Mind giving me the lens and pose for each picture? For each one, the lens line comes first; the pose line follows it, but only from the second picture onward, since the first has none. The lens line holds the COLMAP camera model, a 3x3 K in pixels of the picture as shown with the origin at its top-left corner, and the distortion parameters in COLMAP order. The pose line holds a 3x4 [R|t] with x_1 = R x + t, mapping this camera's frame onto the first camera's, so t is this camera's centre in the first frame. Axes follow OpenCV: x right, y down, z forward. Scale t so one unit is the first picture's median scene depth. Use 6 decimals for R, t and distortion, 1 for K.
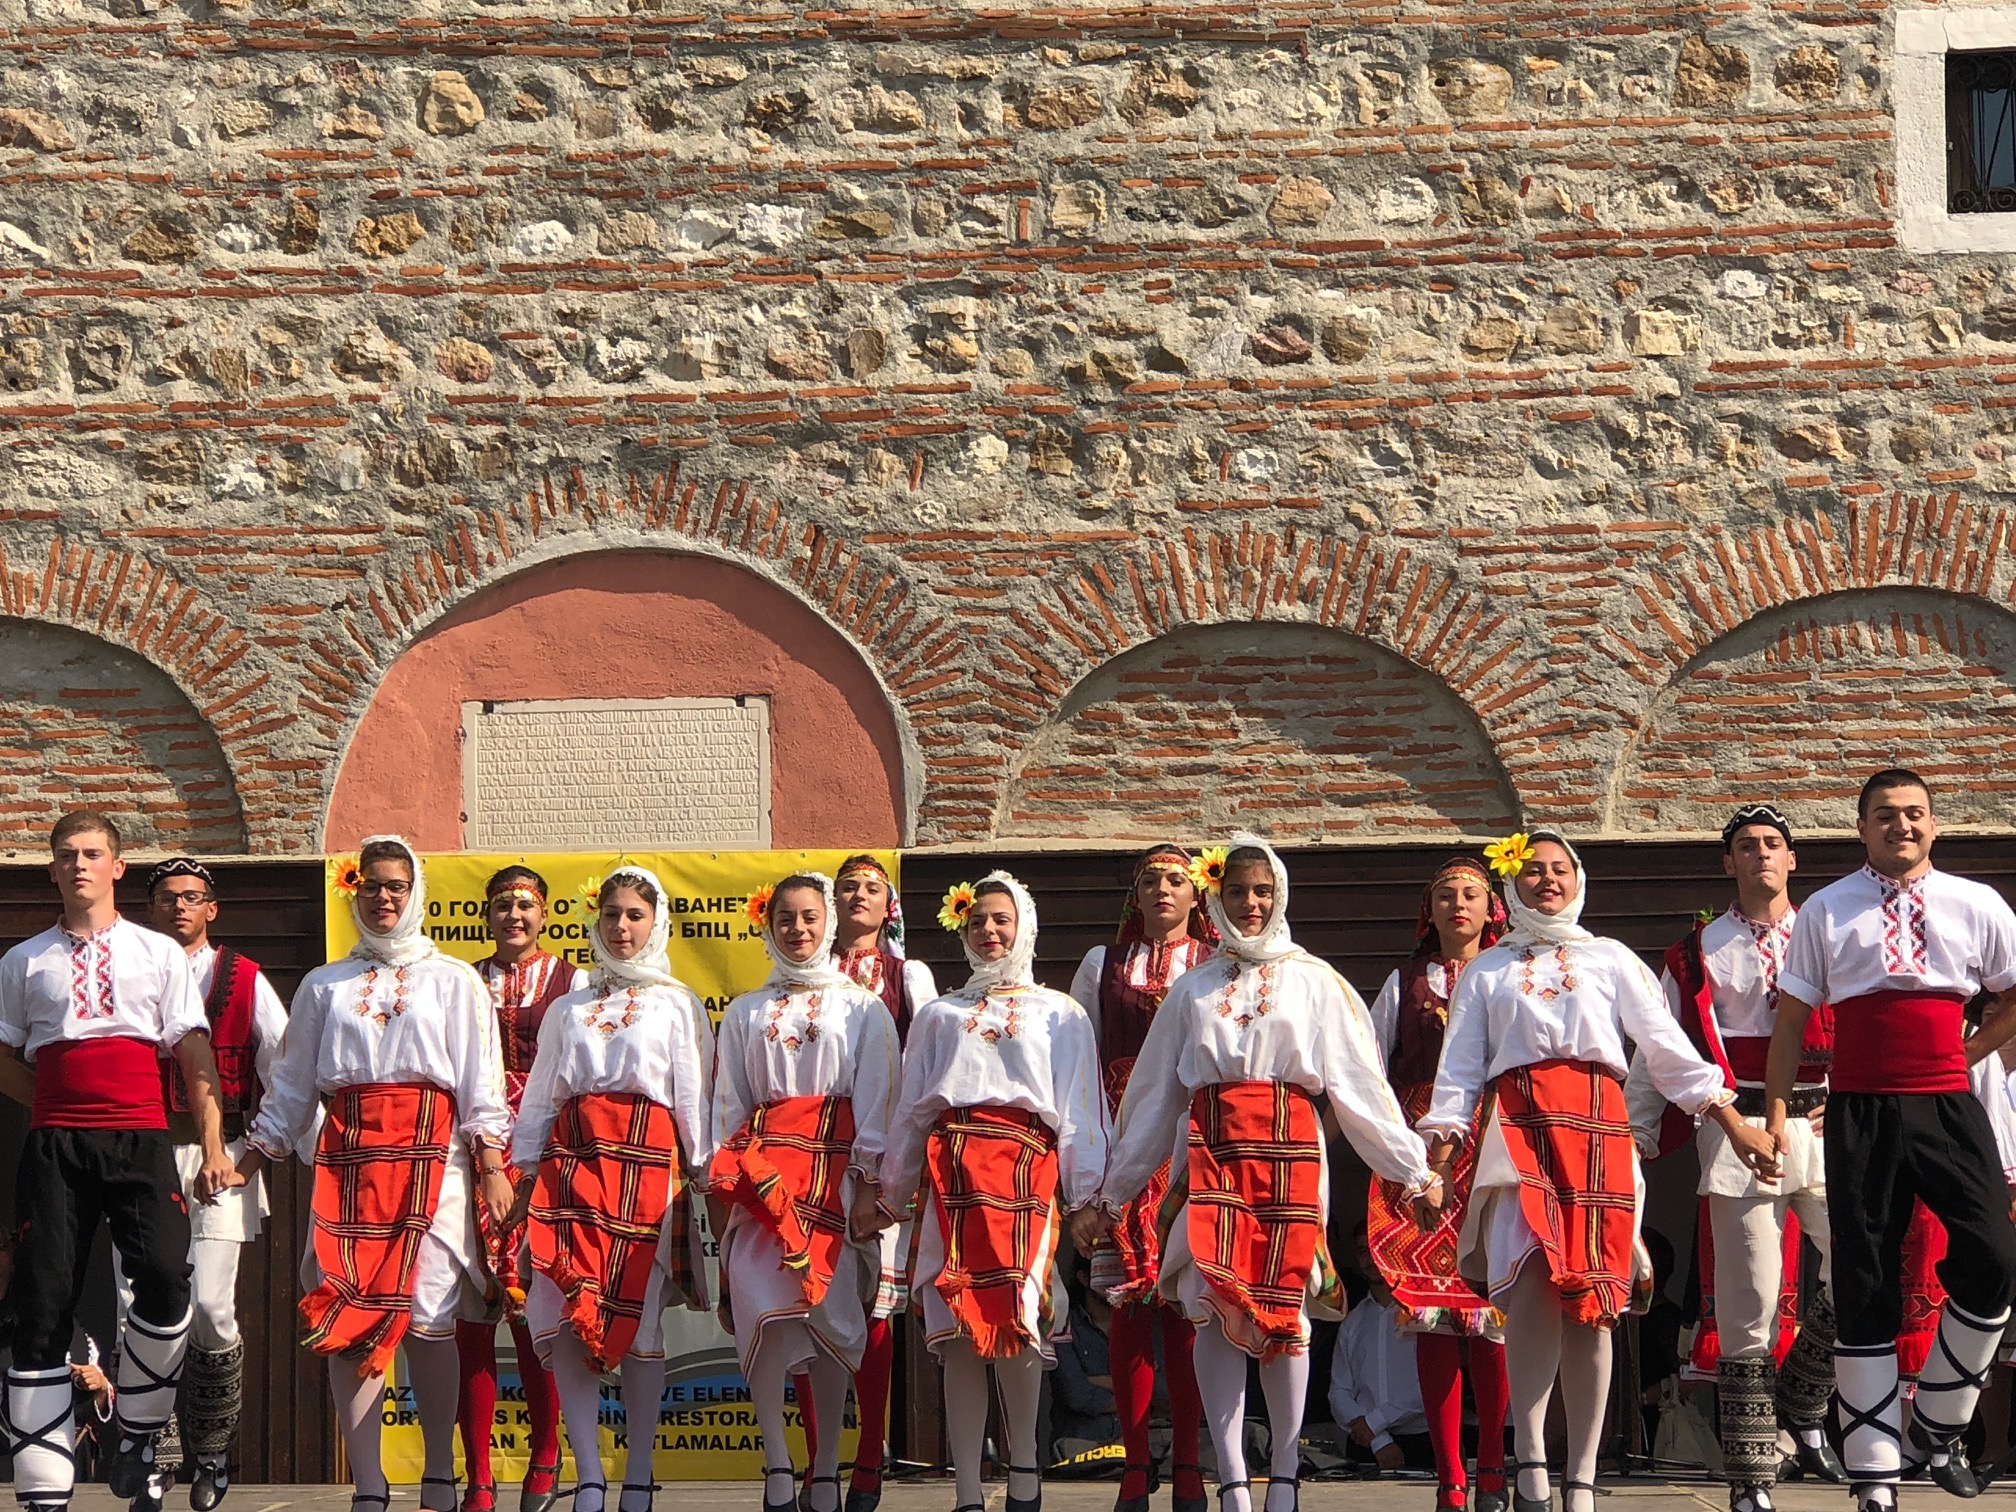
lens RADIAL K [[5245.5, 0, 1007.8], [0, 5245.5, 757.6], [0, 0, 1]] dist [0.018137, 0.000000]
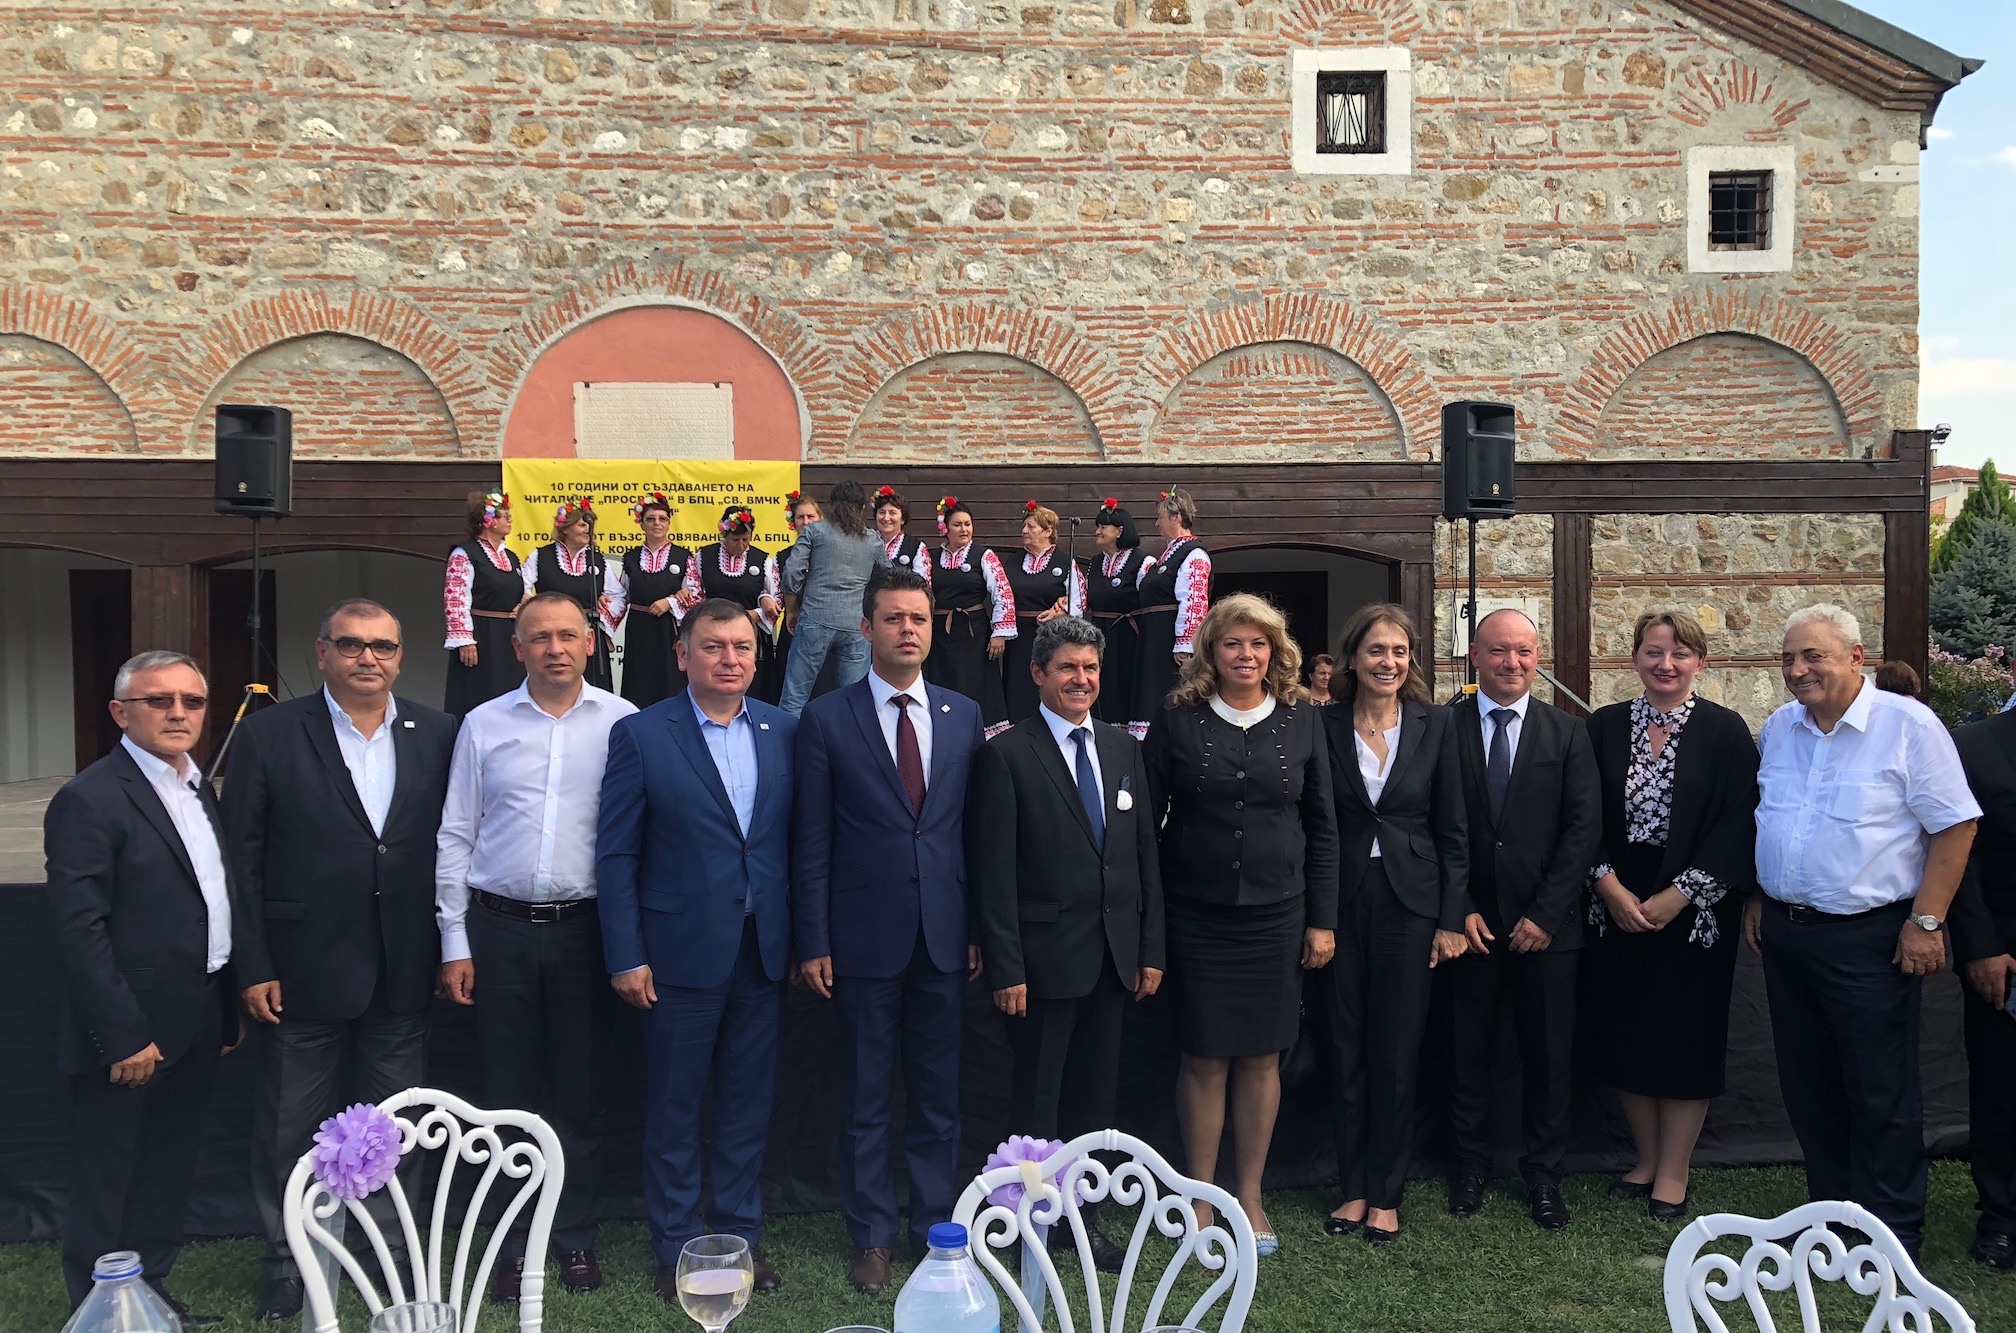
lens RADIAL K [[1595.2, 0, 1061.3], [0, 1595.2, 681.8], [0, 0, 1]] dist [0.041949, -0.022312]
pose [[0.994439, 0.001374, 0.105306, 0.015259], [-0.019561, 0.984926, 0.171865, -0.006739], [-0.103483, -0.172969, 0.979476, 0.366592]]
